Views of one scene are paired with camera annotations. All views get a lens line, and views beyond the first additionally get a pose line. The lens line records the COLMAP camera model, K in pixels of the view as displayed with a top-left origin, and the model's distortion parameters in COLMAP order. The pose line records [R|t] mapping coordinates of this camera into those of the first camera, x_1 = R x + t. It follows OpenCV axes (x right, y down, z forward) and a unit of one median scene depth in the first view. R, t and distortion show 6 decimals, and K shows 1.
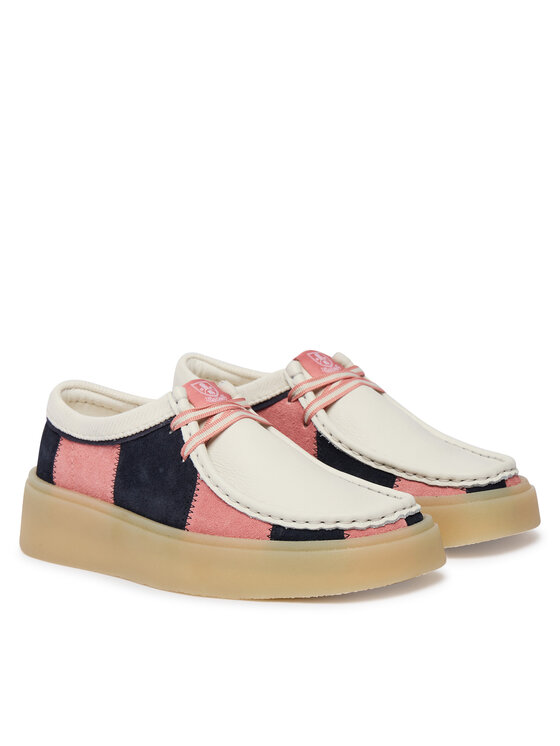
lens RADIAL K [[2186.6, 0, 279.8], [0, 2186.6, 372.5], [0, 0, 1]] dist [-0.015936, 0.000000]
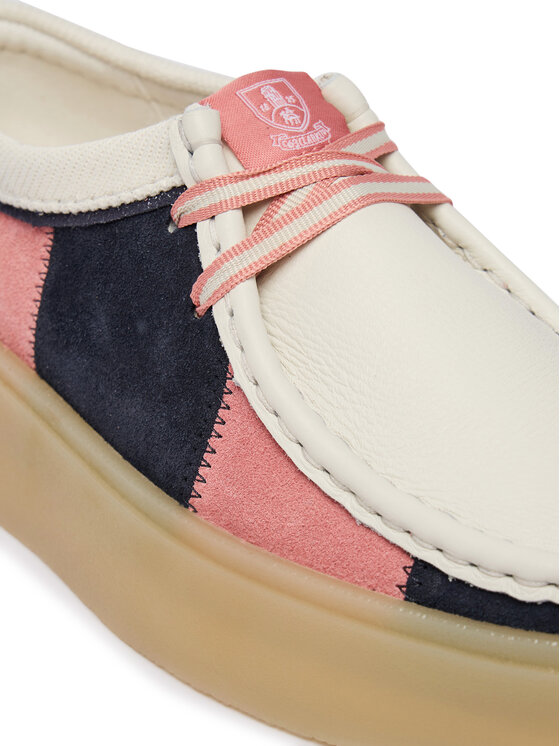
lens RADIAL K [[2404.1, 0, 280.3], [0, 2404.1, 373.2], [0, 0, 1]] dist [-0.255546, 0.000000]
pose [[0.993111, 0.076376, -0.088865, 0.007243], [-0.047562, 0.955848, 0.289988, -0.069721], [0.107089, -0.283764, 0.952895, 0.605457]]
